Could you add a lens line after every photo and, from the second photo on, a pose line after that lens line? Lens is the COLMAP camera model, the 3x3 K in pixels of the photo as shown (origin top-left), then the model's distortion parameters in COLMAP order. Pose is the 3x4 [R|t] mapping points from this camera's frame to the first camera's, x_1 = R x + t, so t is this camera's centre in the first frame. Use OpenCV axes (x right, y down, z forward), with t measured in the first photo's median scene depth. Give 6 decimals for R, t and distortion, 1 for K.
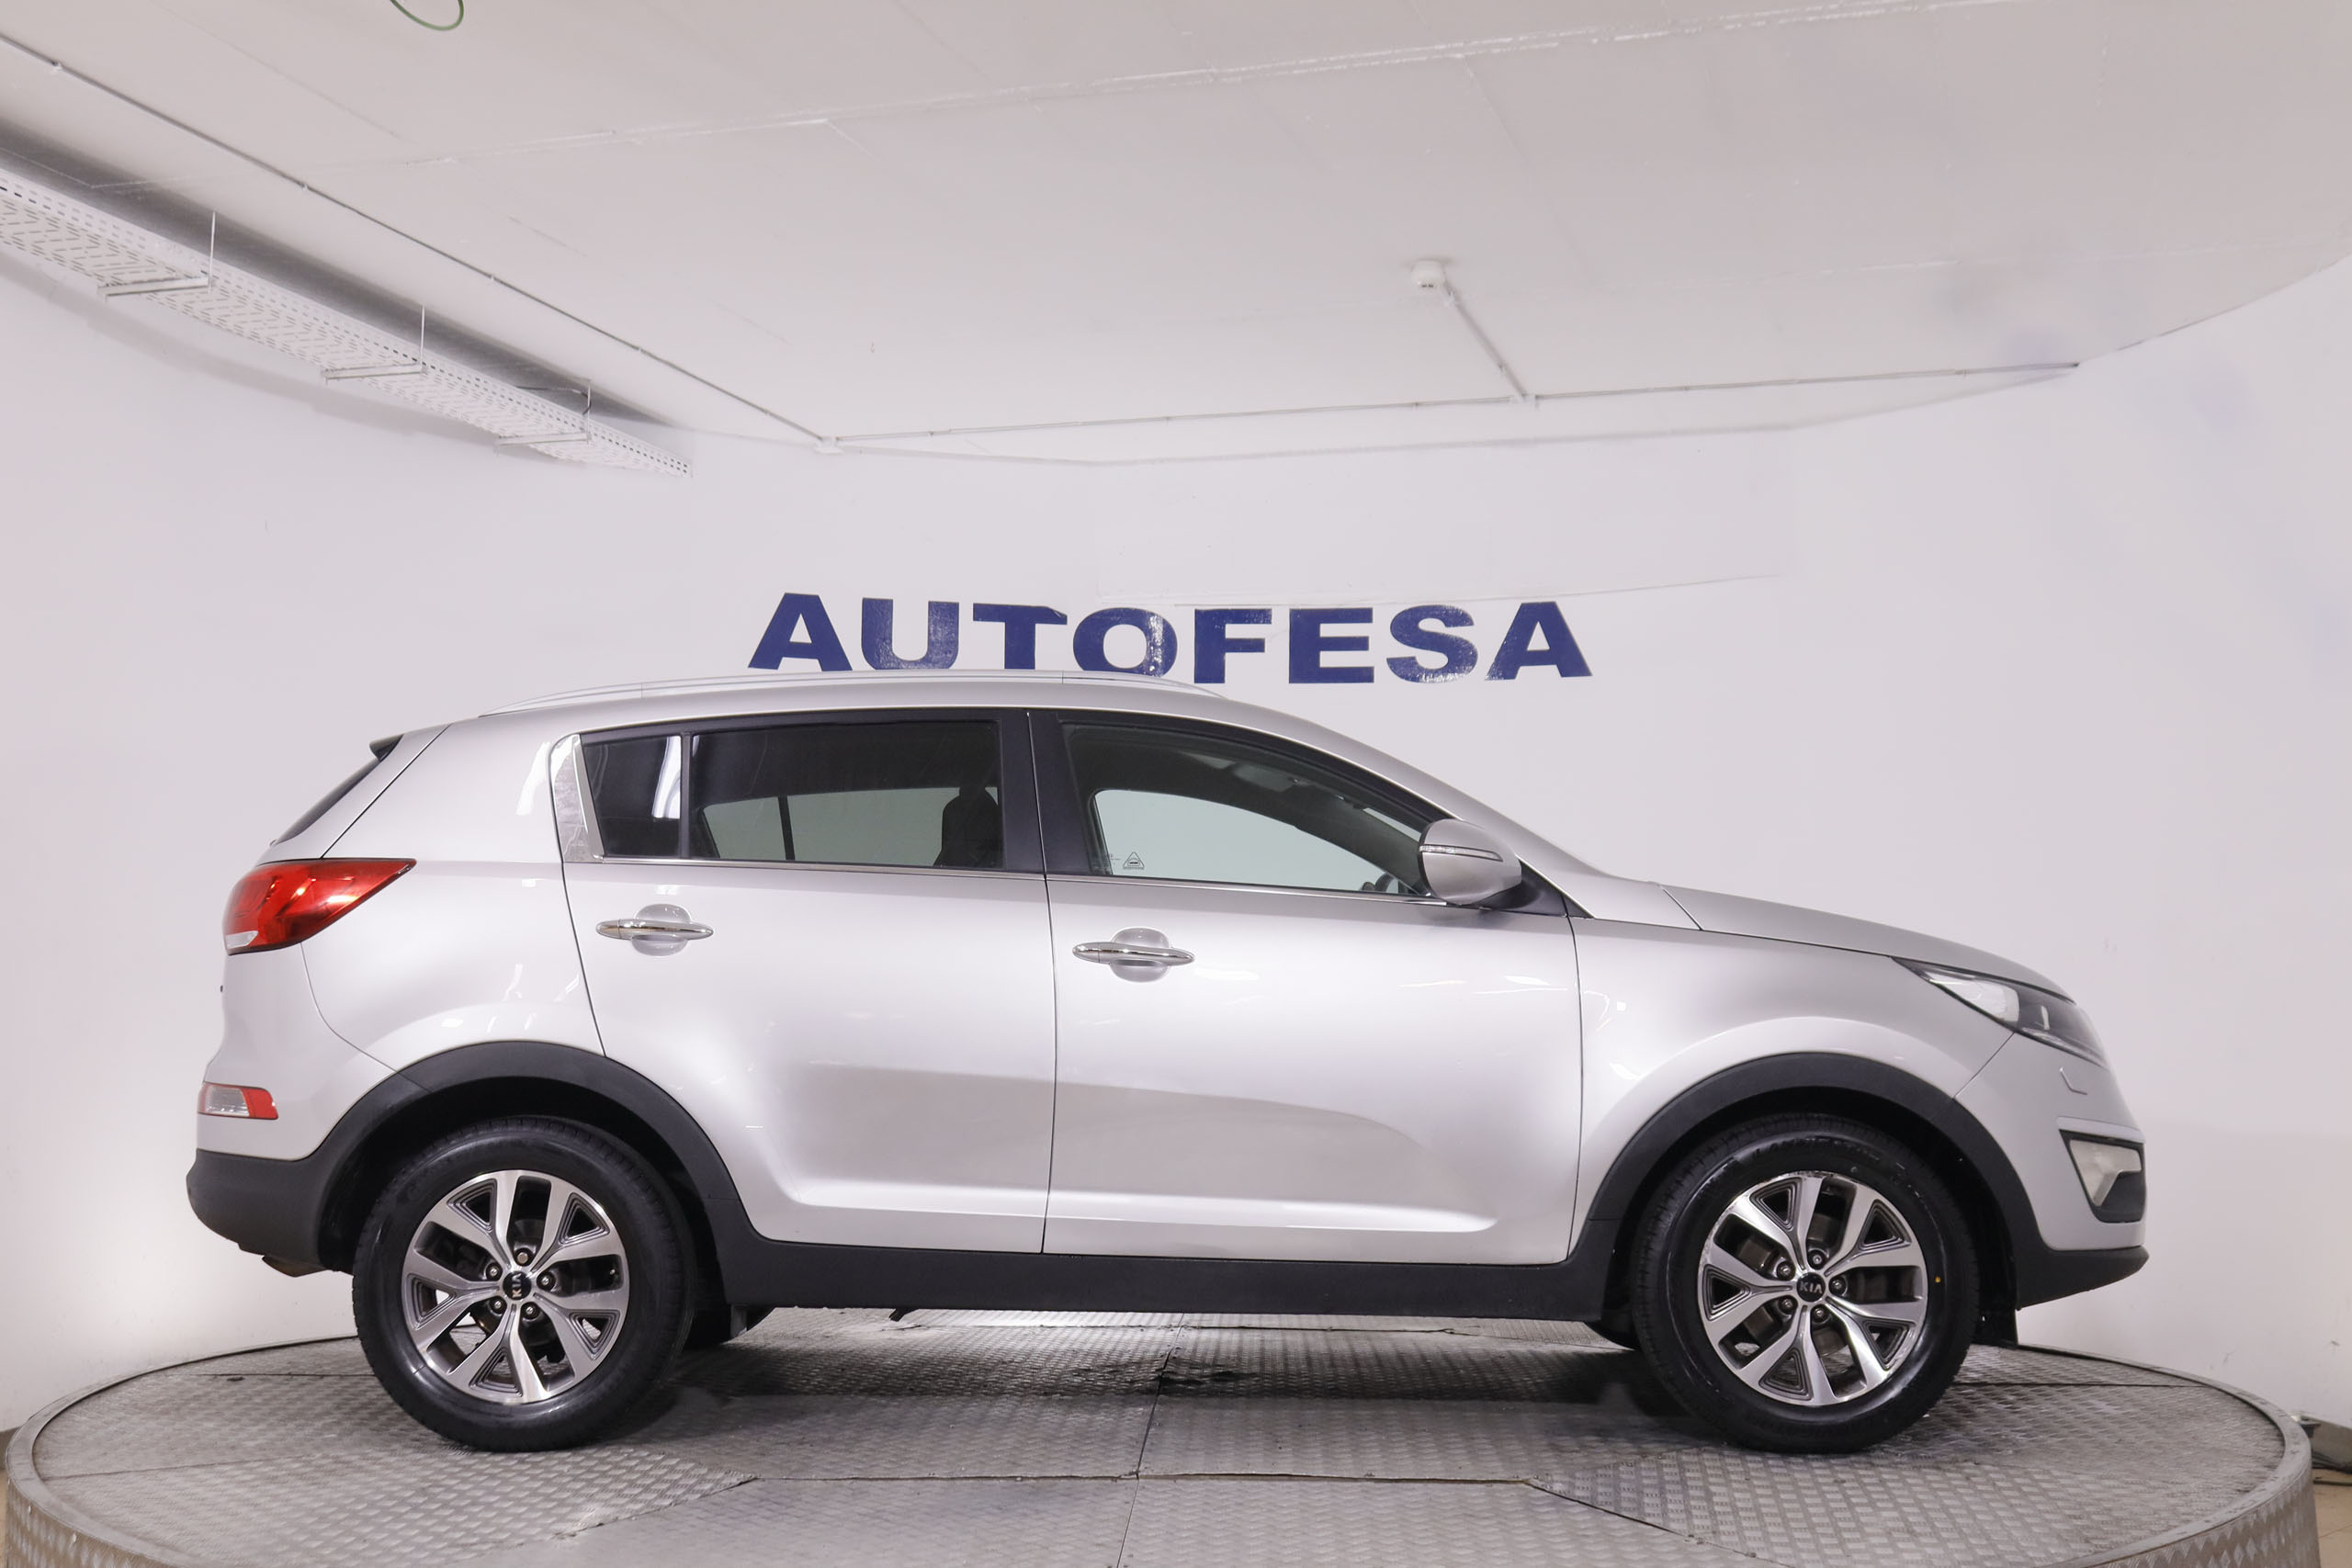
lens RADIAL K [[2737.0, 0, 1182.6], [0, 2737.0, 788.6], [0, 0, 1]] dist [-0.108033, 0.152396]
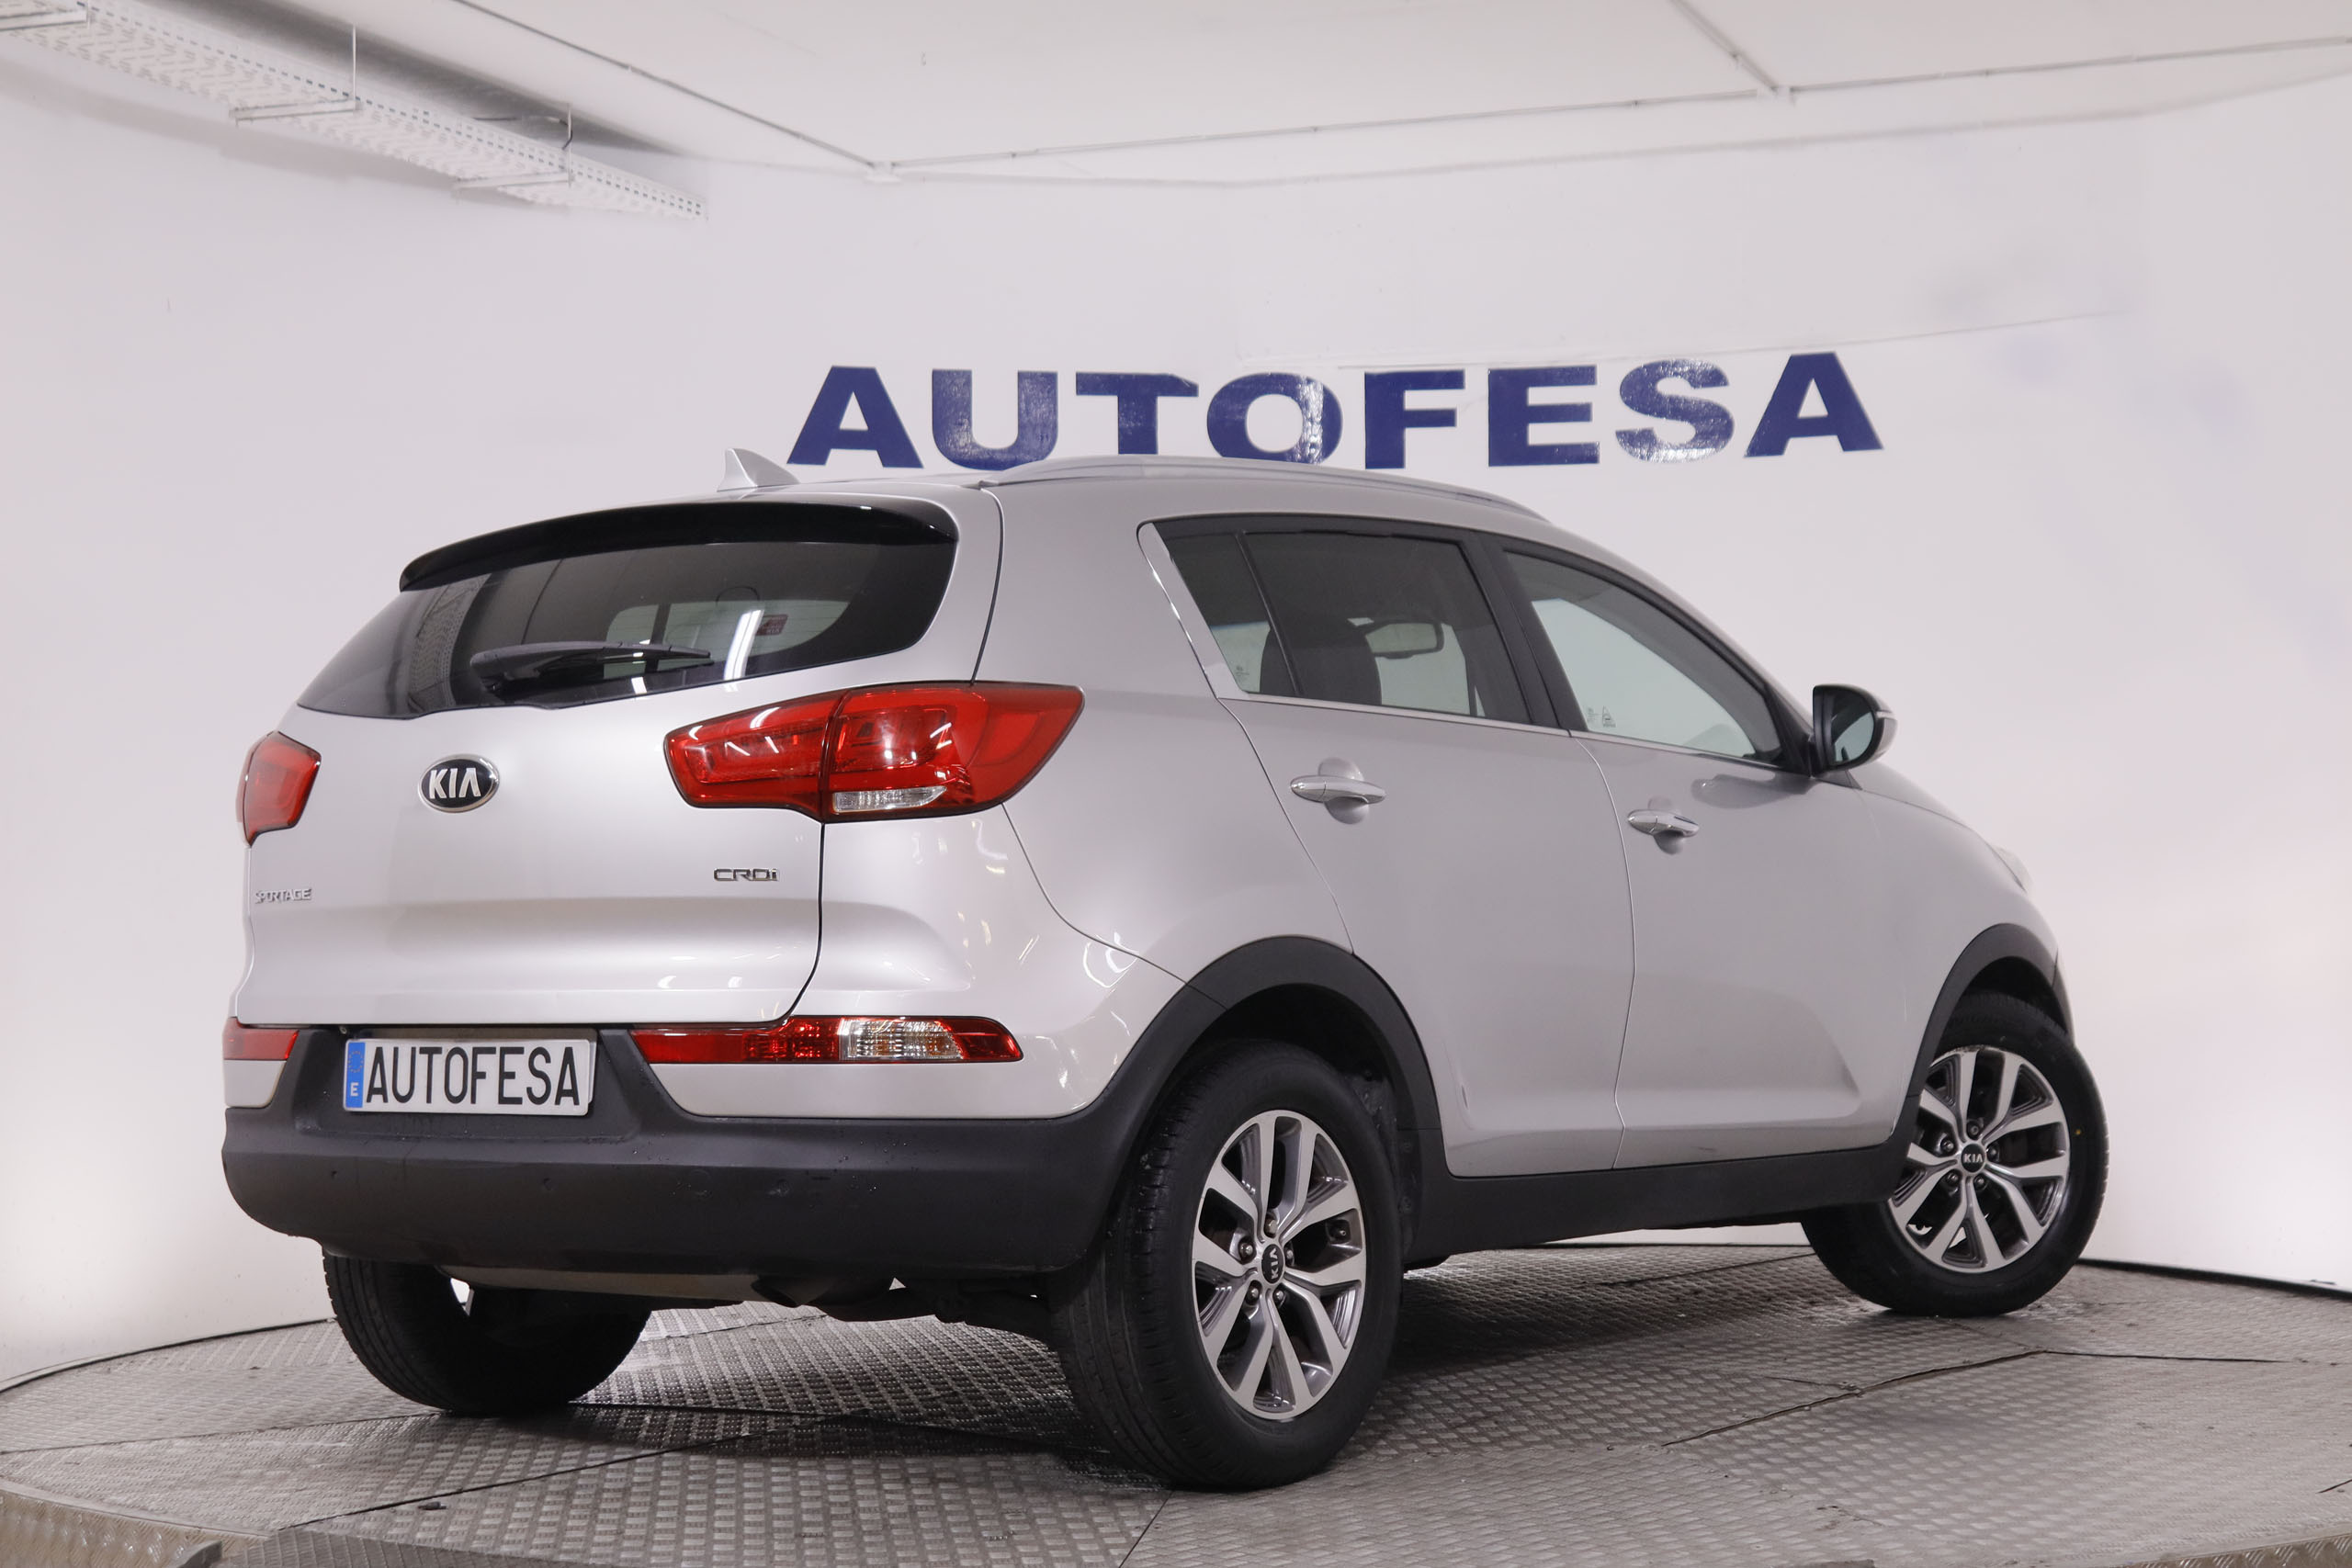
lens RADIAL K [[3986.2, 0, 1176.0], [0, 3986.2, 784.0], [0, 0, 1]] dist [0.014942, -0.003705]
pose [[0.996681, -0.016126, -0.079795, 0.052736], [0.020416, 0.998373, 0.053234, -0.014701], [0.078806, -0.054686, 0.995389, -0.166968]]
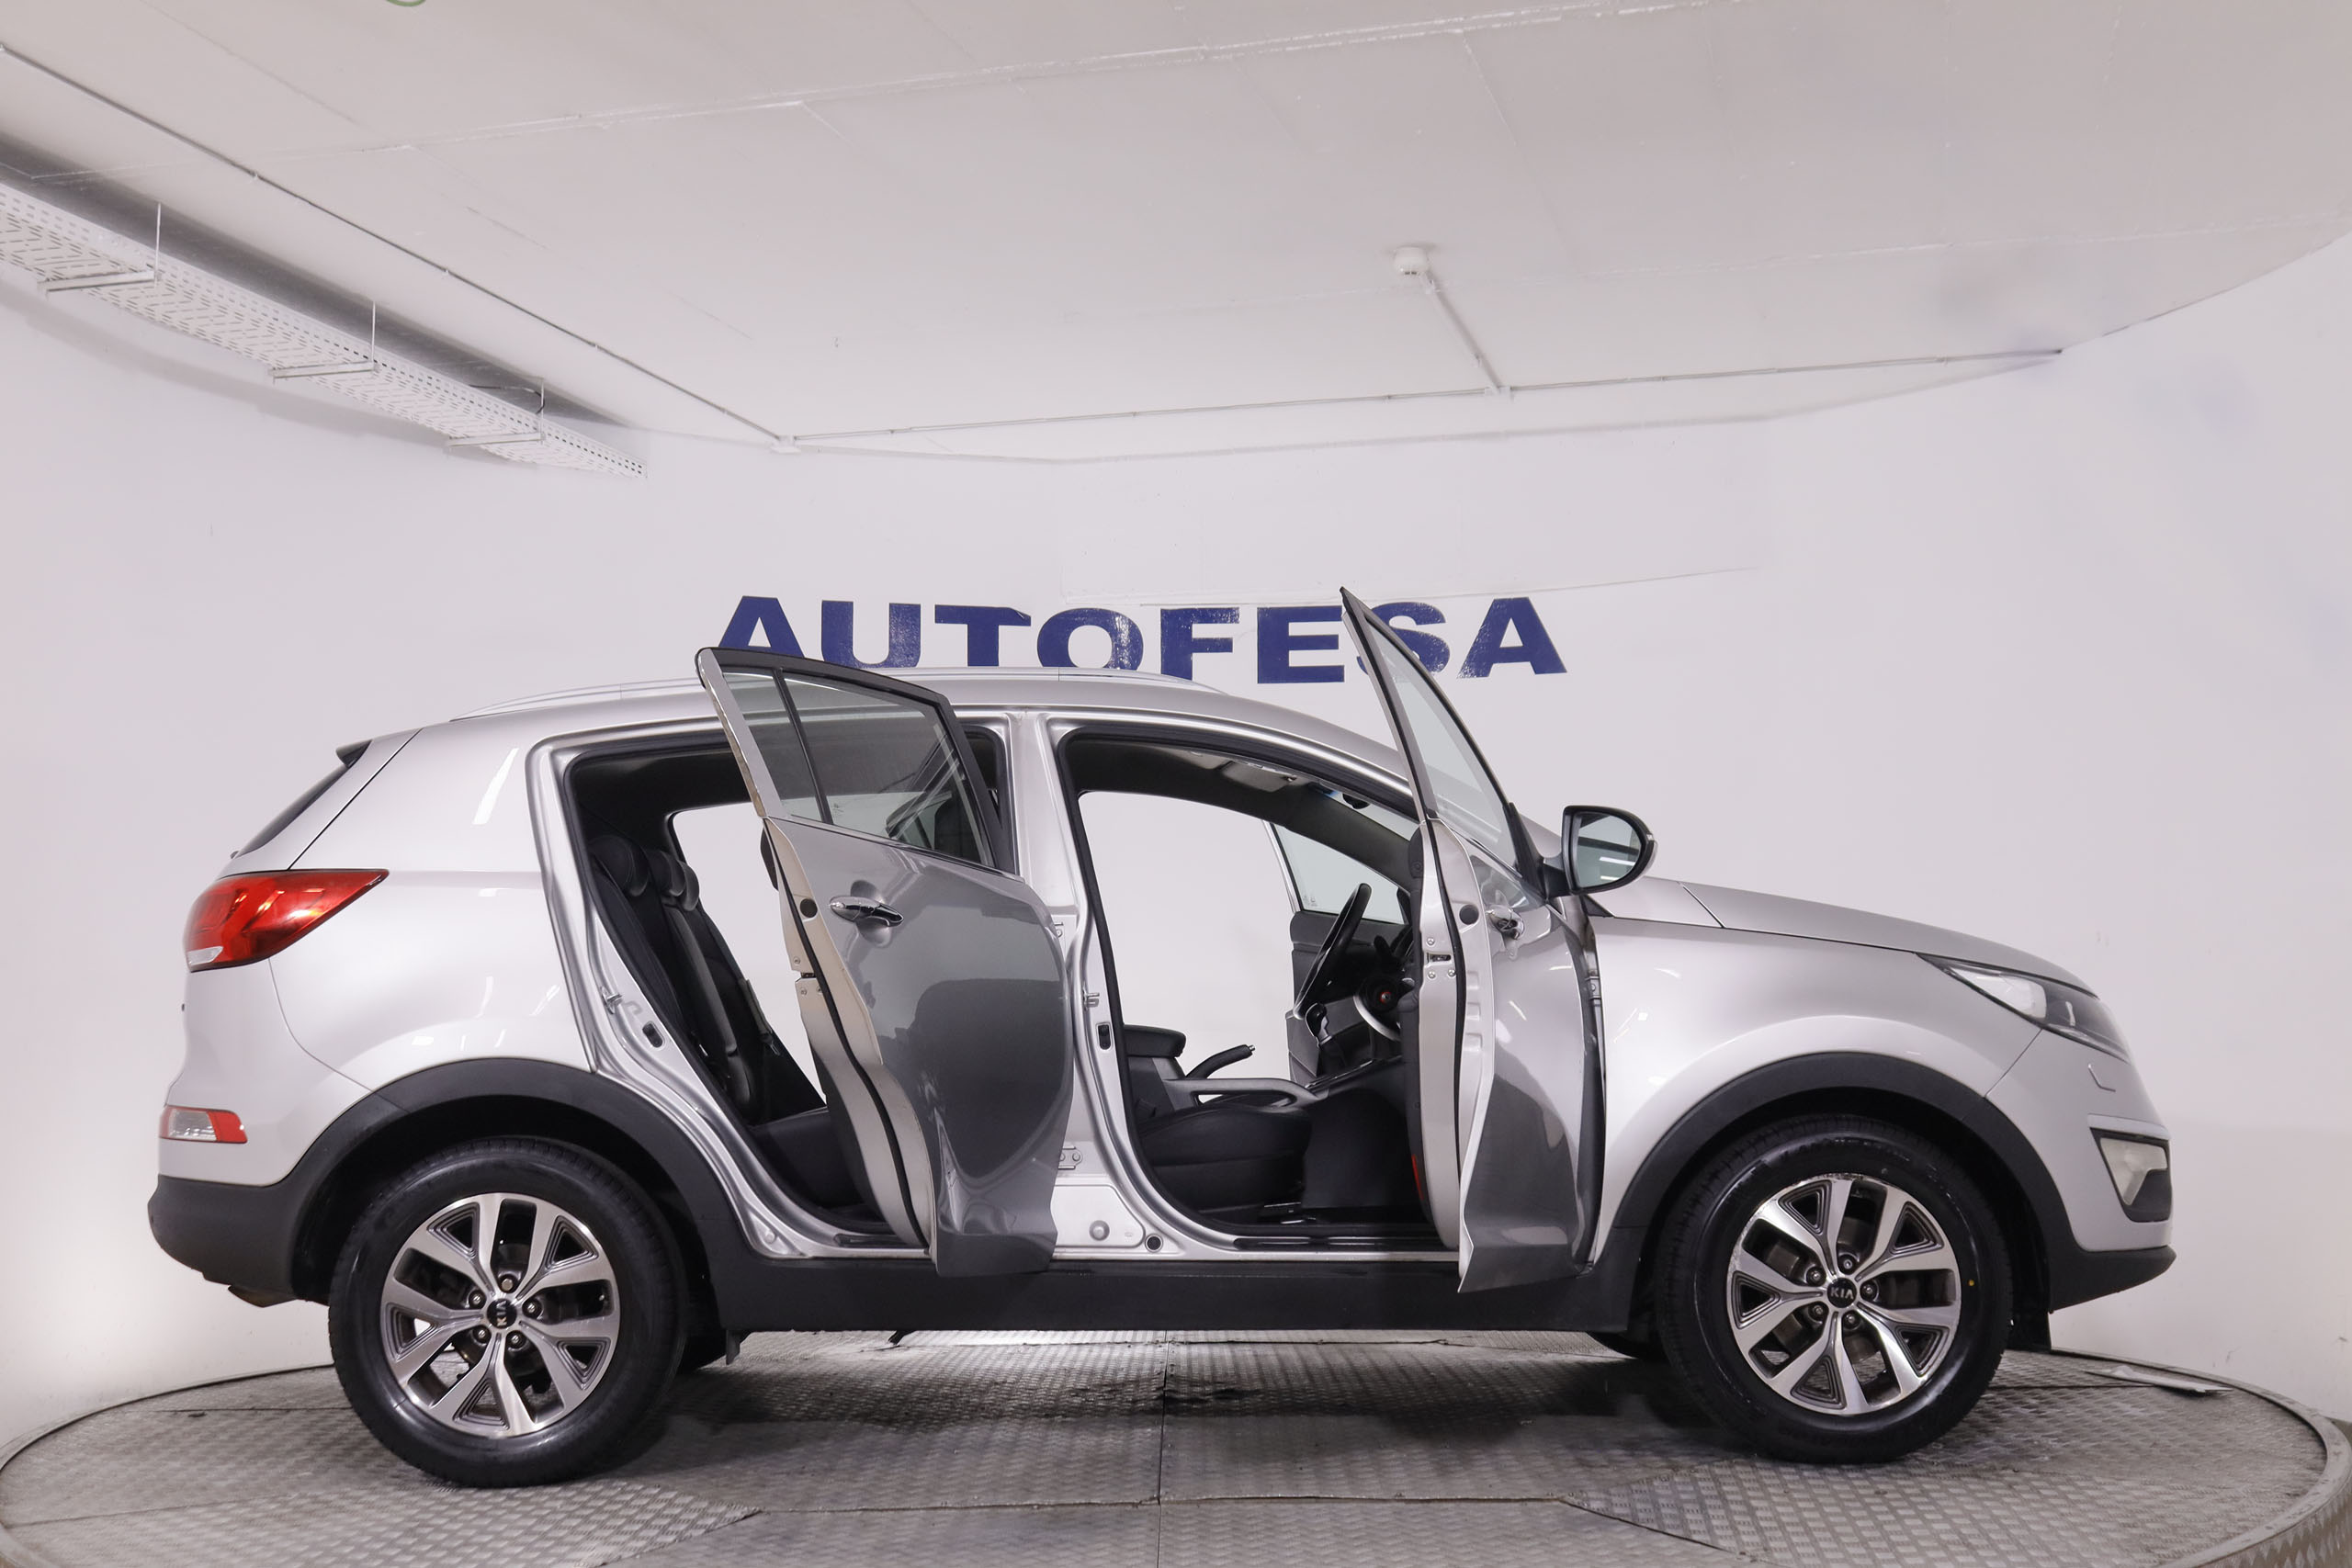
lens RADIAL K [[2737.0, 0, 1182.6], [0, 2737.0, 788.6], [0, 0, 1]] dist [-0.108033, 0.152396]
pose [[0.999514, -0.011643, 0.028918, -0.022678], [0.011736, 0.999927, -0.003040, 0.002537], [-0.028881, 0.003378, 0.999577, 0.026000]]
